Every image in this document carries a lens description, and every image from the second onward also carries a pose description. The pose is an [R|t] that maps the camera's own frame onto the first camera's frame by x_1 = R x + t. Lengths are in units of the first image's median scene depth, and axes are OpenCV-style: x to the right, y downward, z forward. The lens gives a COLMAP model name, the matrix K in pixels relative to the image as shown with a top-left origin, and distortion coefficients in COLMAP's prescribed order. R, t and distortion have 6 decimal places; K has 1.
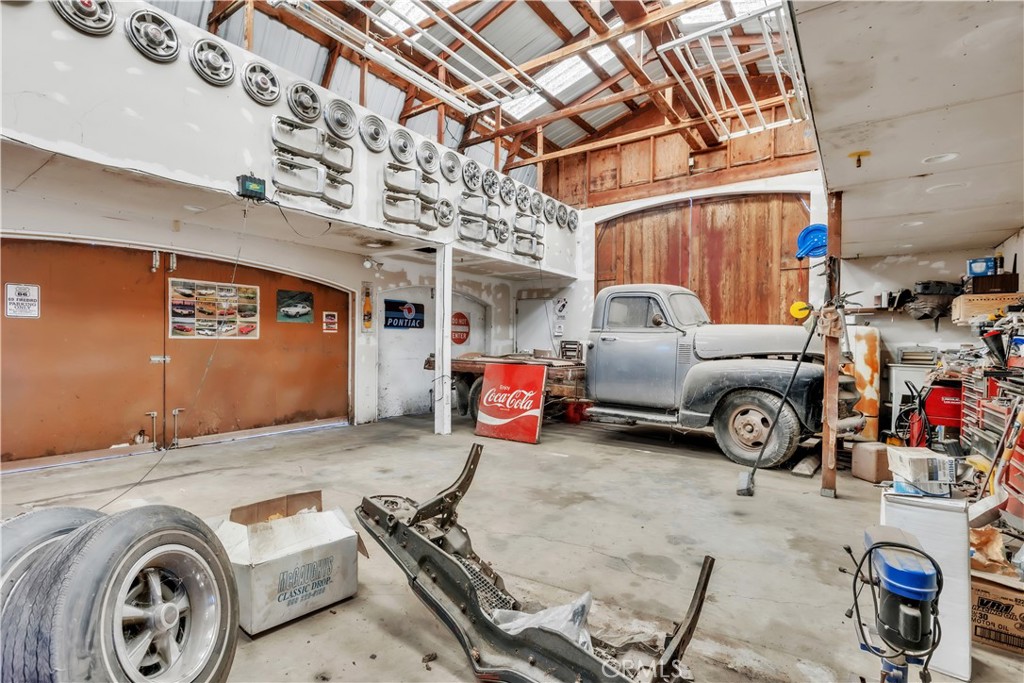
lens RADIAL K [[486.7, 0, 512.7], [0, 486.7, 340.6], [0, 0, 1]] dist [-0.004238, -0.000107]
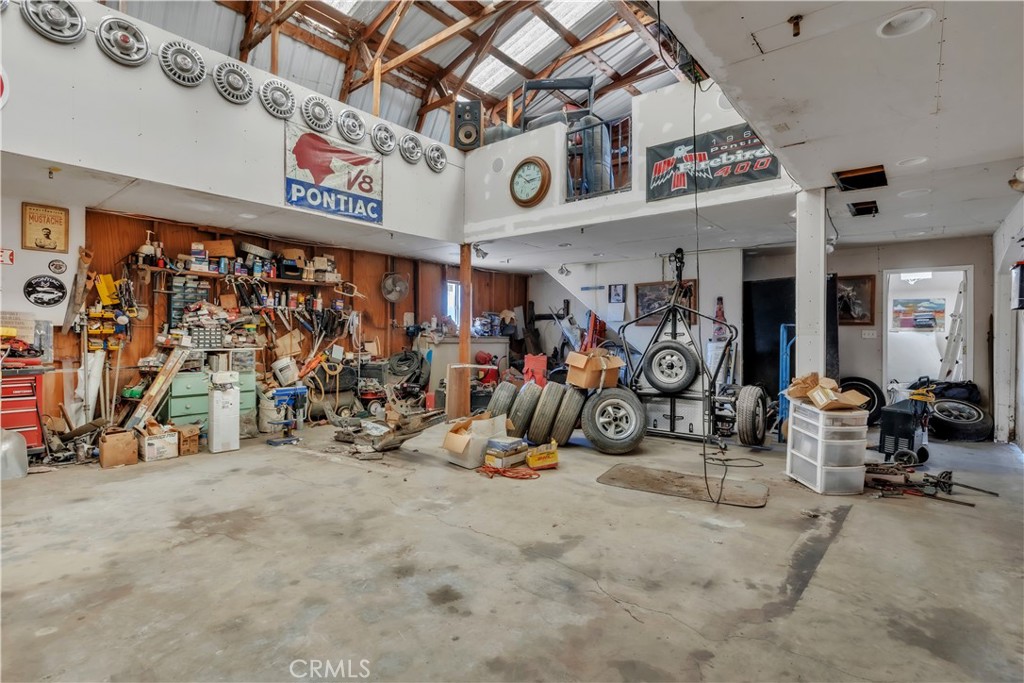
lens RADIAL K [[486.7, 0, 510.7], [0, 486.7, 338.7], [0, 0, 1]] dist [-0.004238, -0.000107]
pose [[-0.996713, -0.022814, 0.077730, -0.396676], [-0.022316, 0.999724, 0.007278, 0.006534], [-0.077874, 0.005520, -0.996948, 1.633153]]
